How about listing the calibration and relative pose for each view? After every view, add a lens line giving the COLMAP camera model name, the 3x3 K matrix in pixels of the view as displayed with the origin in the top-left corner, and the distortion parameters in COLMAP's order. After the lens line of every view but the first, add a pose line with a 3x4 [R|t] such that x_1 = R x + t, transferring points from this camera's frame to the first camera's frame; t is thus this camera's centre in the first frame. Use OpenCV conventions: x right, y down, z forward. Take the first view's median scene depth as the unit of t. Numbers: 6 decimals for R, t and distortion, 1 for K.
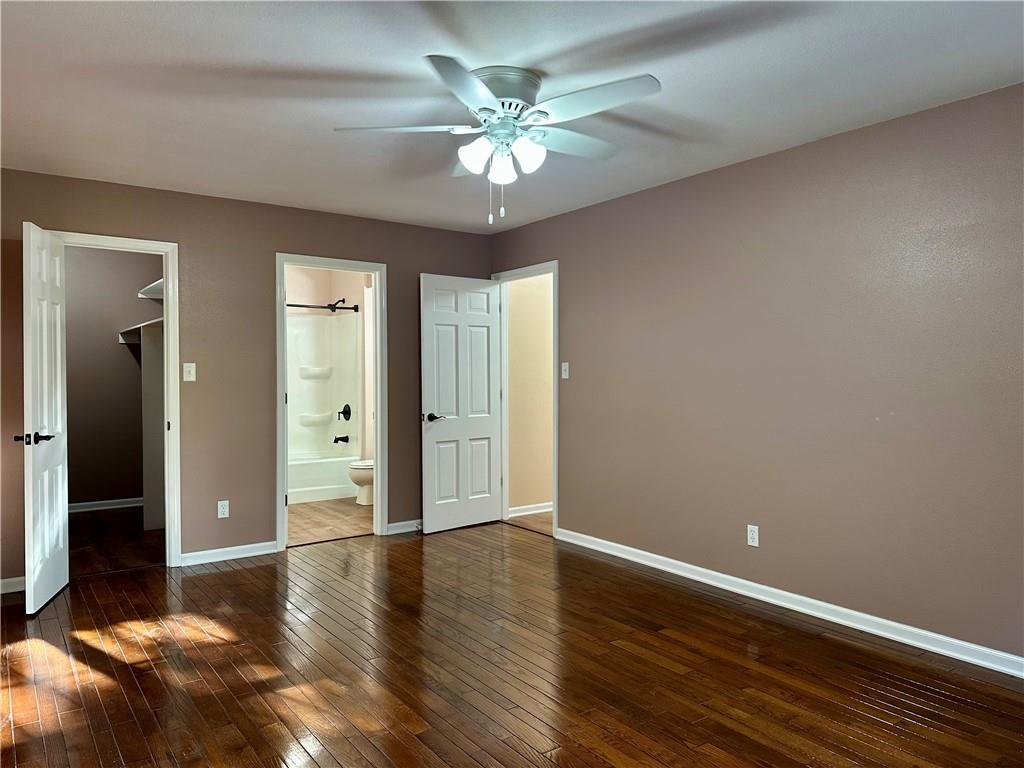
lens RADIAL K [[700.2, 0, 514.0], [0, 700.2, 376.6], [0, 0, 1]] dist [-0.006041, -0.000334]
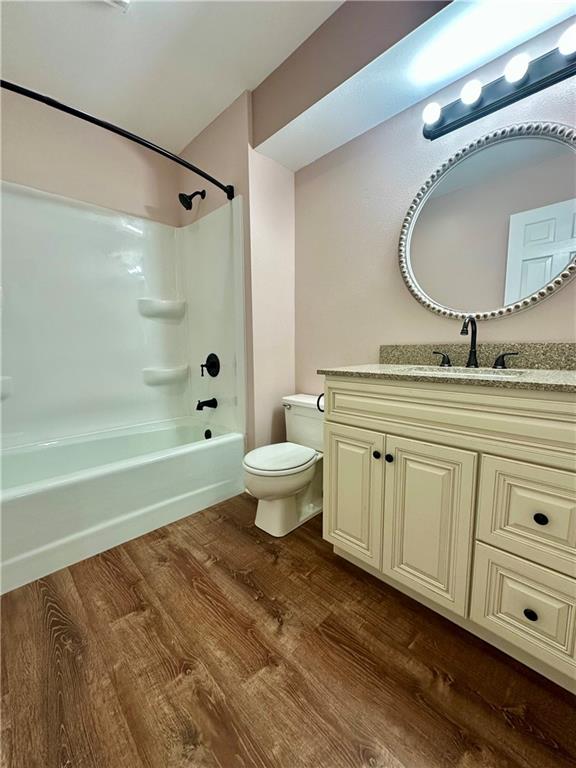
lens RADIAL K [[304.8, 0, 286.4], [0, 304.8, 382.2], [0, 0, 1]] dist [-0.000615, -0.000158]
pose [[0.990117, -0.020005, 0.138808, -0.208657], [0.005002, 0.994181, 0.107603, 0.035614], [-0.140153, -0.105845, 0.984456, 0.687676]]
